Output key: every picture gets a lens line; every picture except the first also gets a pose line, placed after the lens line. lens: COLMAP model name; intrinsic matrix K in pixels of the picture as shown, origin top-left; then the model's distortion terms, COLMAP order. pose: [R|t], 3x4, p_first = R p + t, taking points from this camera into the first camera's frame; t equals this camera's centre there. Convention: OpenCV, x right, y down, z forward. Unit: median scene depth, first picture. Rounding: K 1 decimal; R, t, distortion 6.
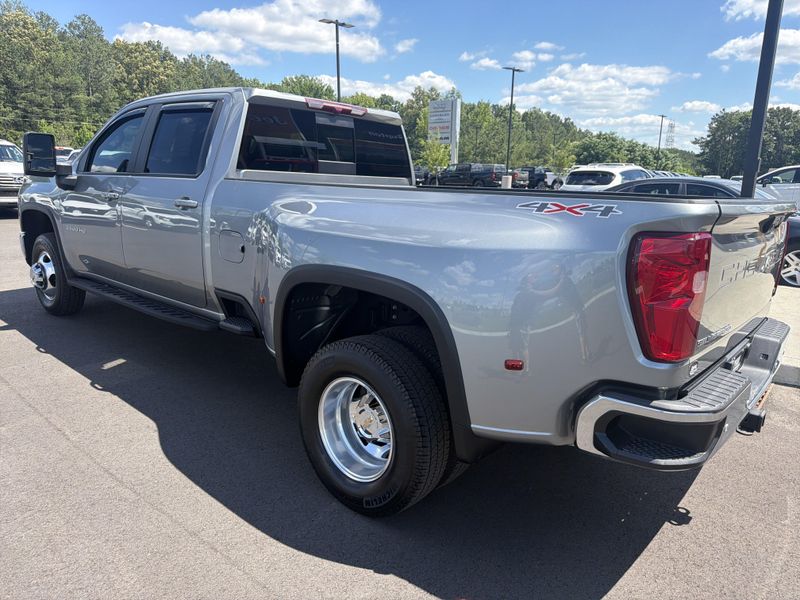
lens RADIAL K [[571.6, 0, 397.3], [0, 571.6, 316.2], [0, 0, 1]] dist [0.022118, -0.026916]
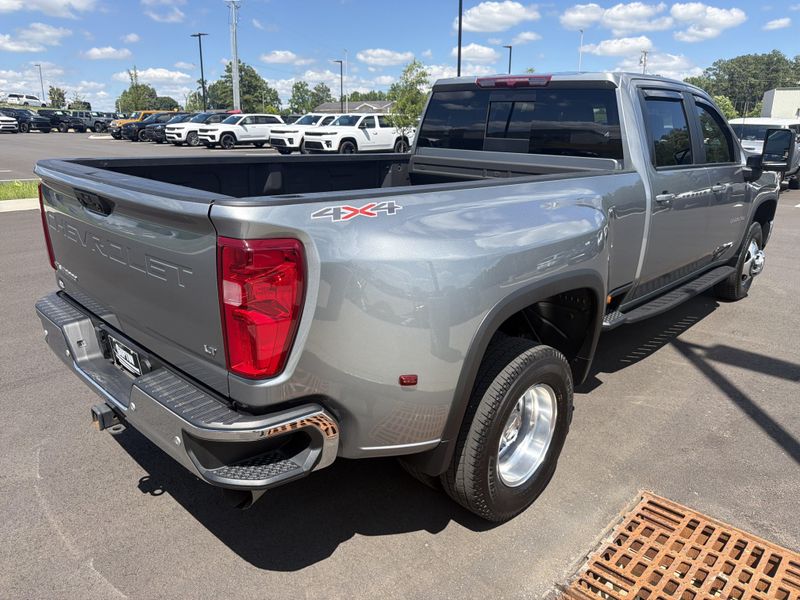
lens RADIAL K [[571.6, 0, 404.3], [0, 571.6, 316.1], [0, 0, 1]] dist [0.022118, -0.026916]
pose [[-0.026451, 0.285522, -0.958007, 0.123087], [-0.265631, 0.921882, 0.282089, -0.030087], [0.963712, 0.261937, 0.051459, 0.117150]]
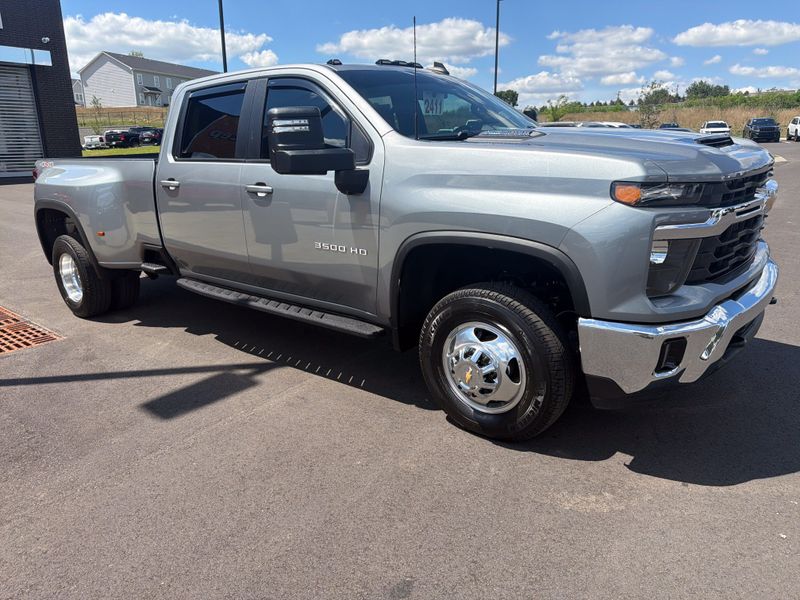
lens RADIAL K [[571.6, 0, 397.6], [0, 571.6, 297.4], [0, 0, 1]] dist [0.022118, -0.026916]
pose [[-0.999516, 0.009924, -0.029488, -0.052299], [-0.005824, 0.871341, 0.490644, -0.079727], [0.030563, 0.490578, -0.870861, 0.309822]]
